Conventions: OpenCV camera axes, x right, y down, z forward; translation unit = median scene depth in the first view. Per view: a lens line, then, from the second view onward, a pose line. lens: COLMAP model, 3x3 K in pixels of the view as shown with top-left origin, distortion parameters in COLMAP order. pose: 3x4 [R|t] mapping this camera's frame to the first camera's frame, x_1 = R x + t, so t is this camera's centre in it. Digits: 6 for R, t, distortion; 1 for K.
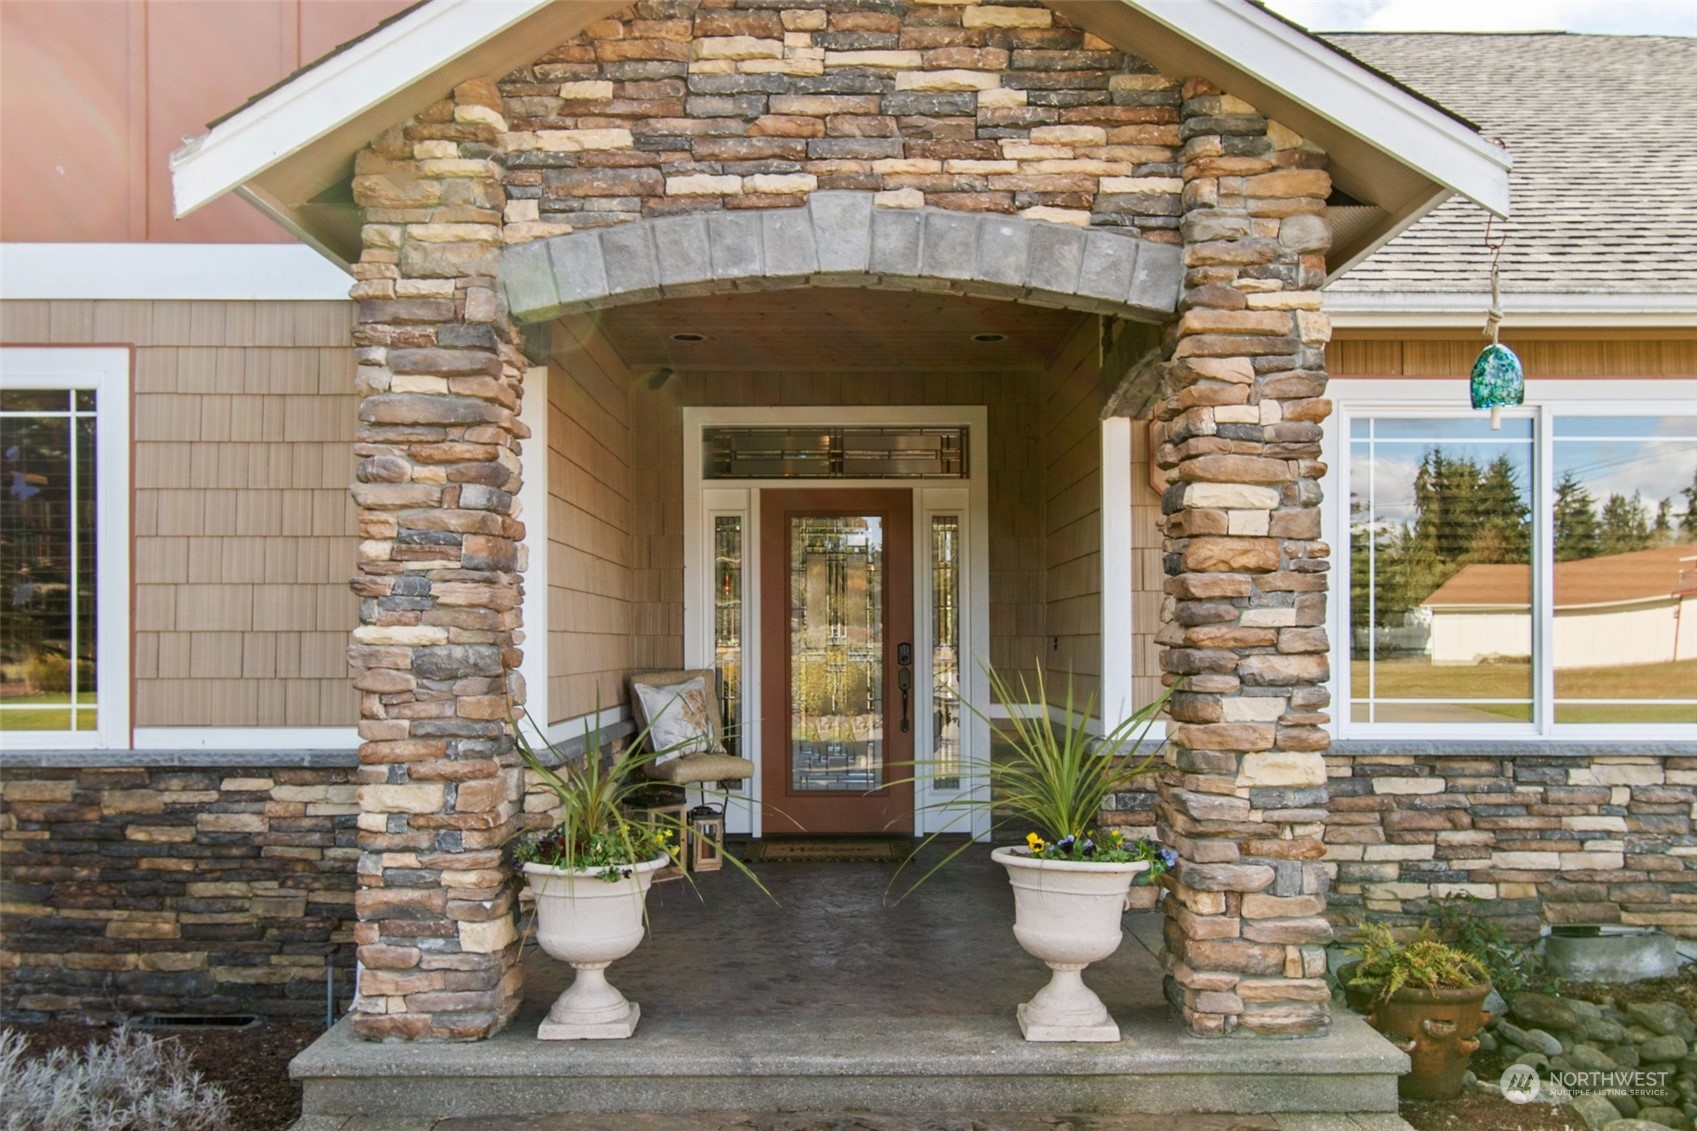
lens RADIAL K [[1747.1, 0, 848.5], [0, 1747.1, 565.5], [0, 0, 1]] dist [-0.006802, -0.003793]
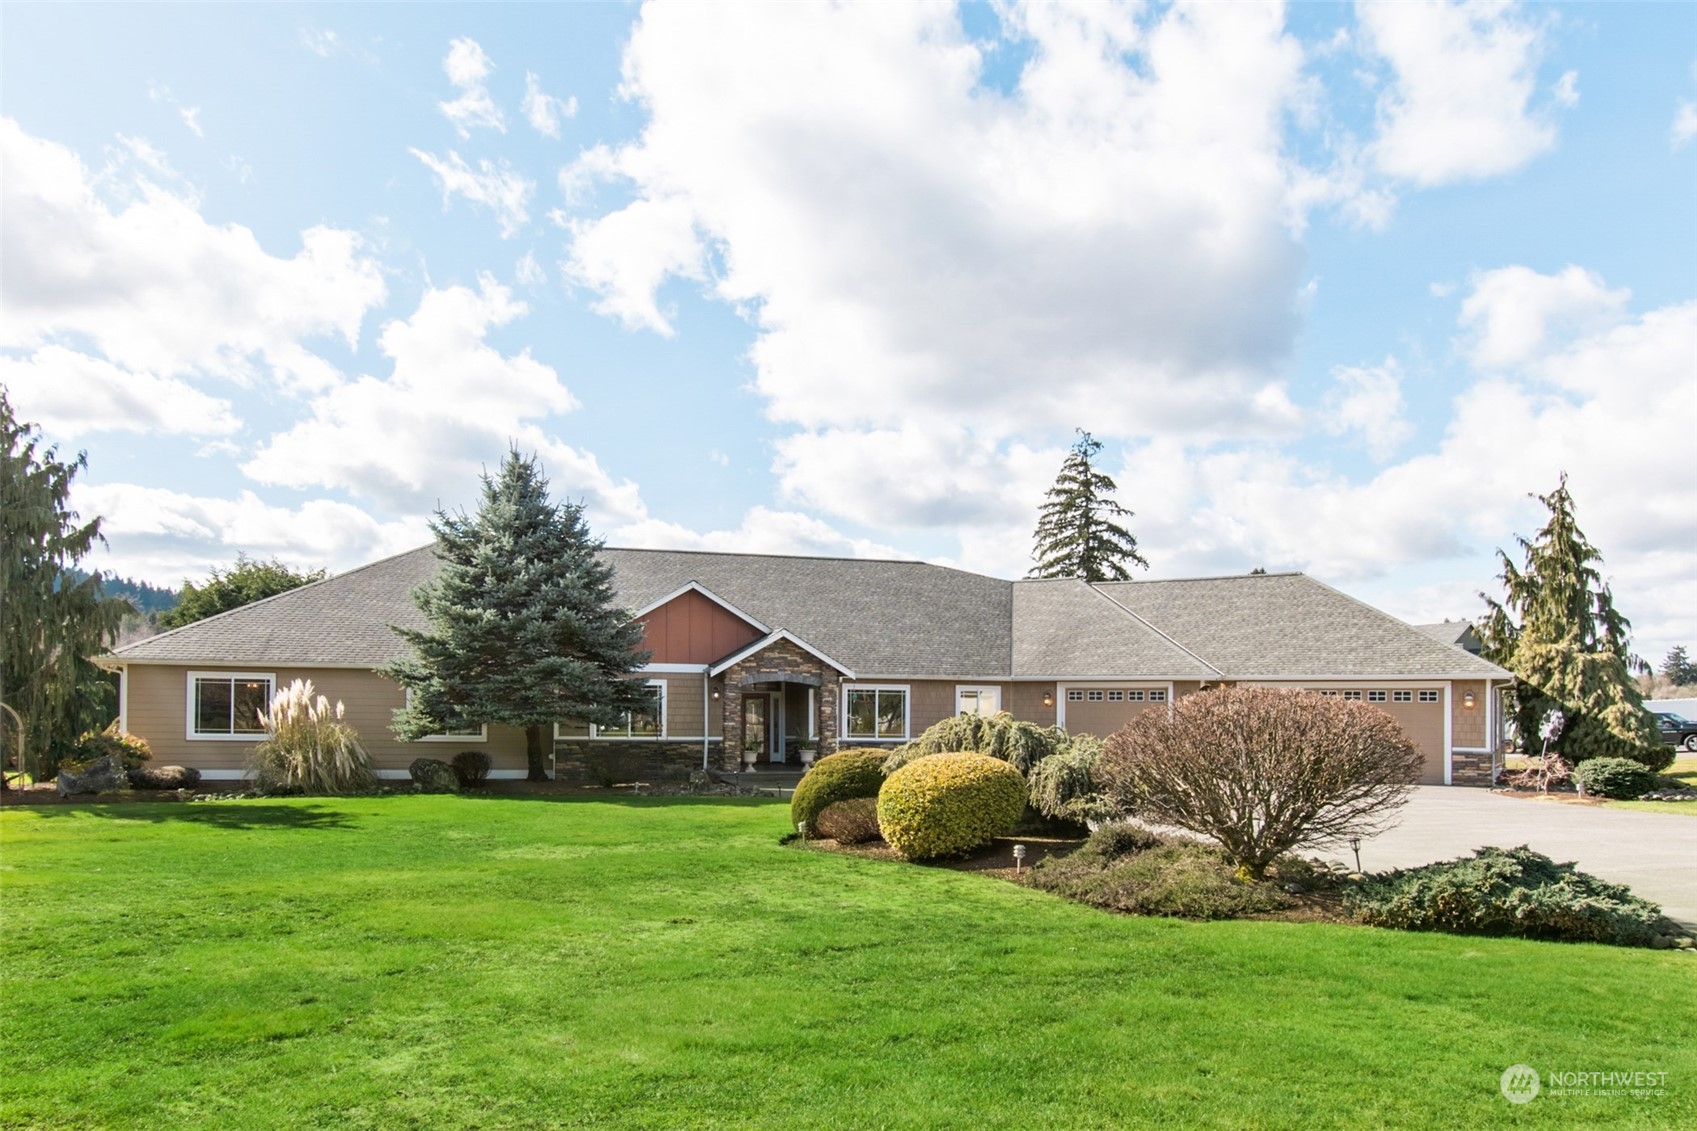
lens RADIAL K [[1224.7, 0, 848.5], [0, 1224.7, 565.5], [0, 0, 1]] dist [-0.140707, -0.000305]
pose [[0.978427, 0.033852, 0.203800, -0.771181], [-0.016761, 0.996239, -0.085009, -0.193211], [-0.205911, 0.079759, 0.975315, -4.126844]]
